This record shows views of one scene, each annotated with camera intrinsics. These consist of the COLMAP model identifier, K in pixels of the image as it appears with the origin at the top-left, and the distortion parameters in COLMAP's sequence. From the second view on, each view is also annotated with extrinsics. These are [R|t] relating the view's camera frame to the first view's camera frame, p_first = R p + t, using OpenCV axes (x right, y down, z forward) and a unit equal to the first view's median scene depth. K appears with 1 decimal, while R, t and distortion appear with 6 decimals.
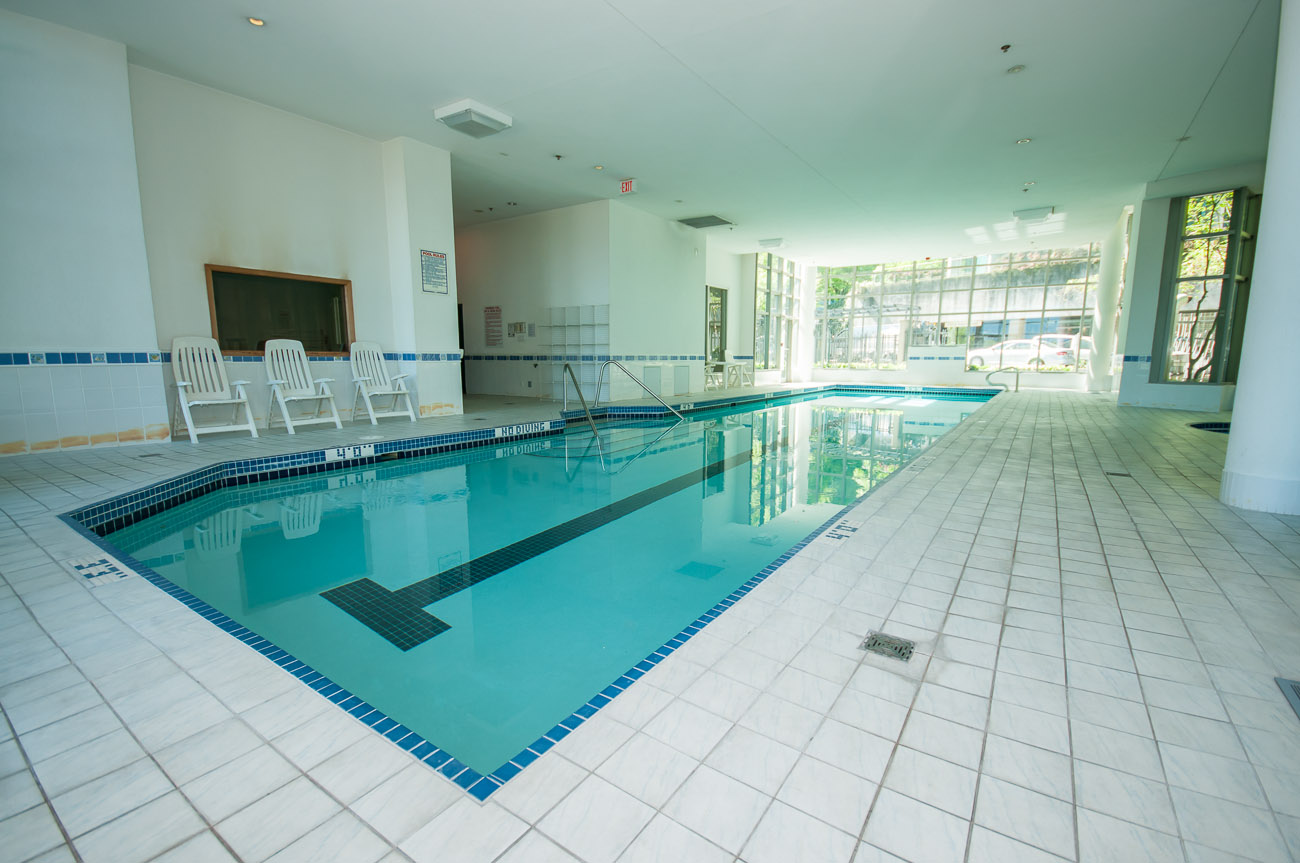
lens RADIAL K [[576.5, 0, 653.4], [0, 576.5, 447.2], [0, 0, 1]] dist [-0.009399, -0.000052]
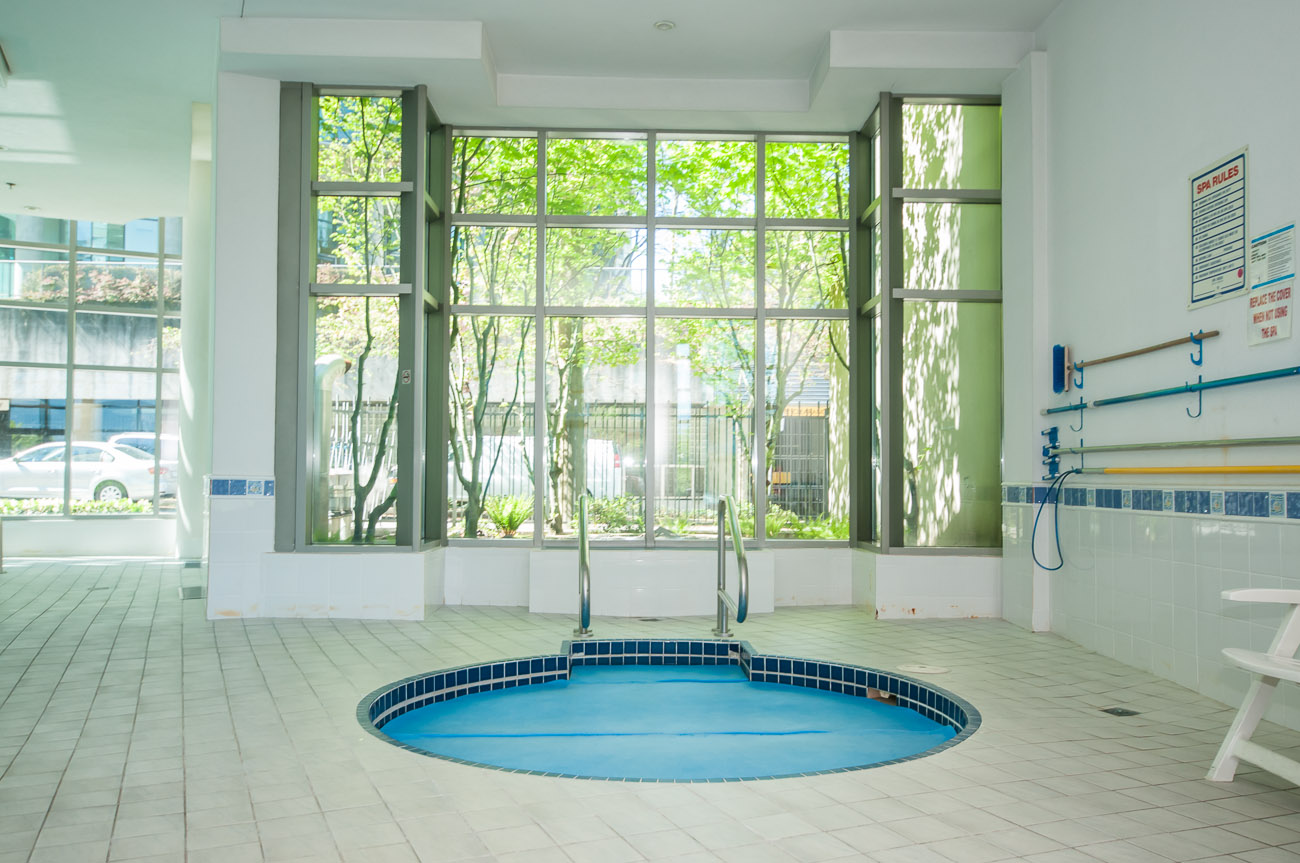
lens RADIAL K [[1070.2, 0, 650.0], [0, 1070.2, 431.5], [0, 0, 1]] dist [-0.004976, -0.001862]
pose [[0.532143, 0.038942, 0.845759, 0.367736], [0.127684, 0.983825, -0.125637, -0.064032], [-0.836971, 0.174847, 0.518563, 0.384125]]
